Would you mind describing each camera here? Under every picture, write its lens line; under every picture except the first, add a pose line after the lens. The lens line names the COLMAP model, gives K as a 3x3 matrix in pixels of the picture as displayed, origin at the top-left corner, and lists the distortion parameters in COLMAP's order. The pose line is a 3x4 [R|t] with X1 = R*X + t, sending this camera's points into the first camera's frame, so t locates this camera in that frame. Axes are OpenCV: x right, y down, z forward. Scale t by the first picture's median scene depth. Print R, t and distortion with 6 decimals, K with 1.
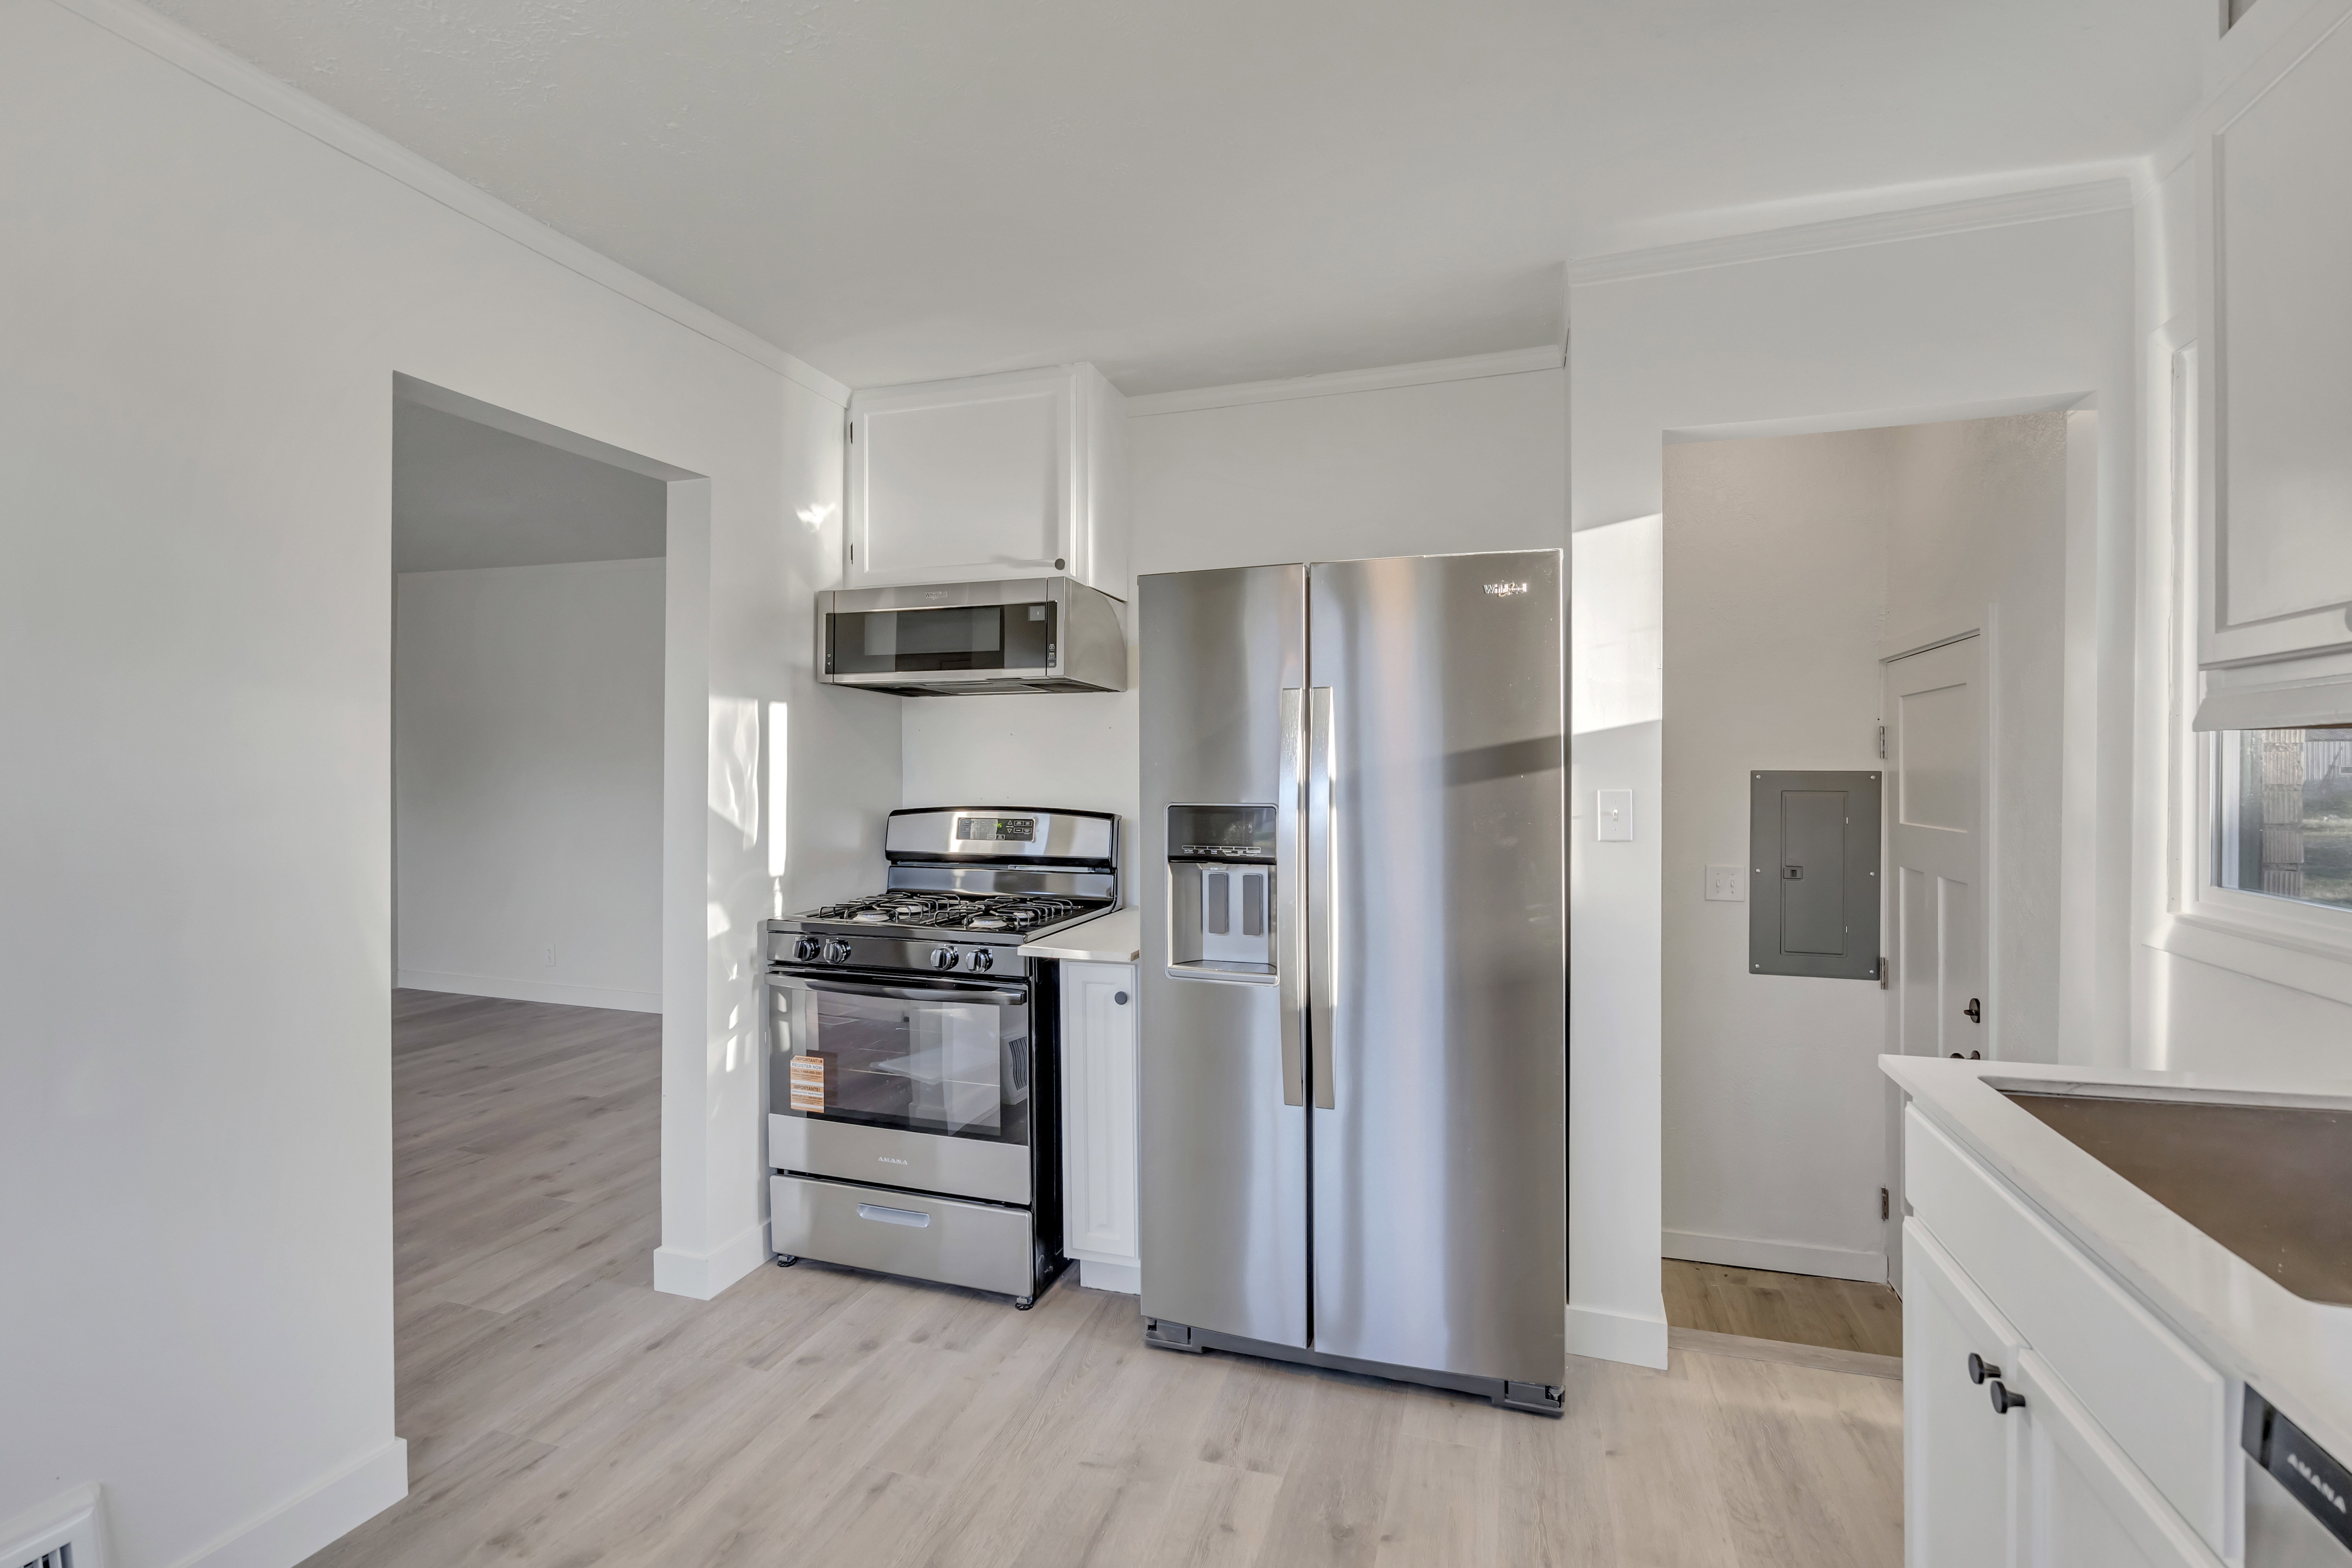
lens RADIAL K [[1083.0, 0, 1165.9], [0, 1083.0, 783.9], [0, 0, 1]] dist [-0.016811, -0.000180]
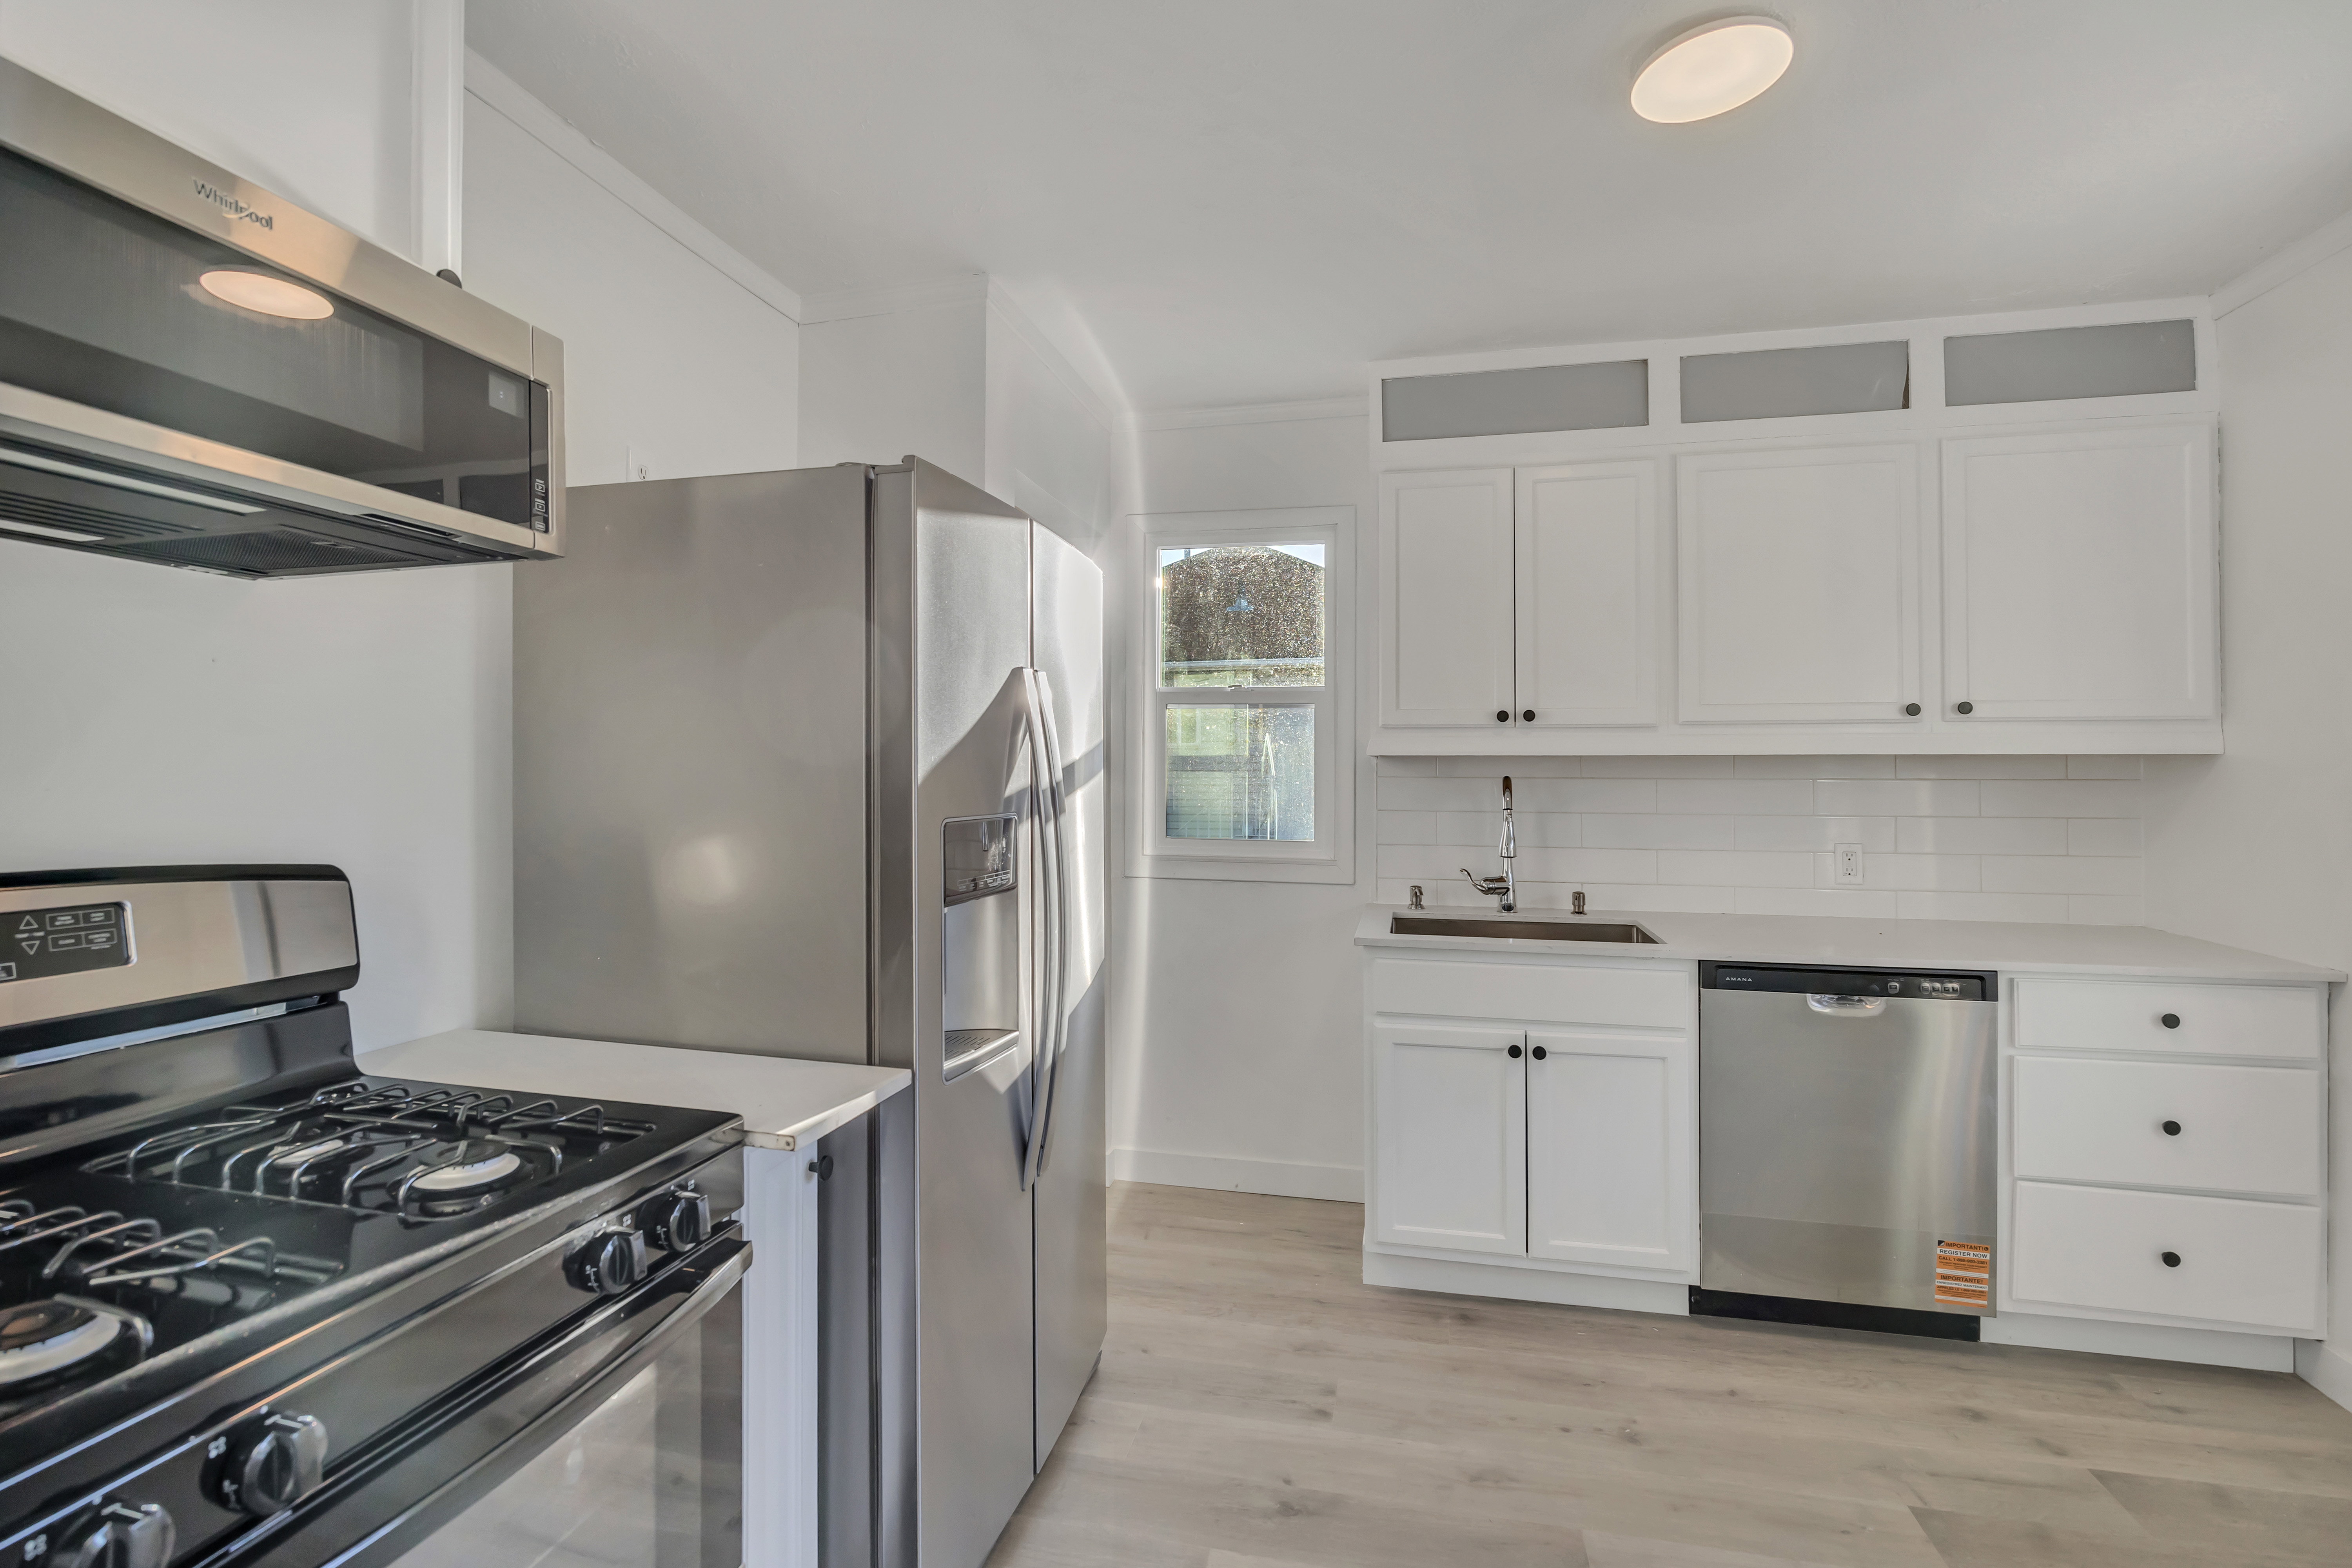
lens RADIAL K [[1083.0, 0, 1166.7], [0, 1083.0, 770.9], [0, 0, 1]] dist [-0.016811, -0.000180]
pose [[-0.075157, -0.000499, 0.997172, -0.499542], [0.006562, 0.999978, 0.000995, -0.008372], [-0.997150, 0.006619, -0.075152, 0.693107]]
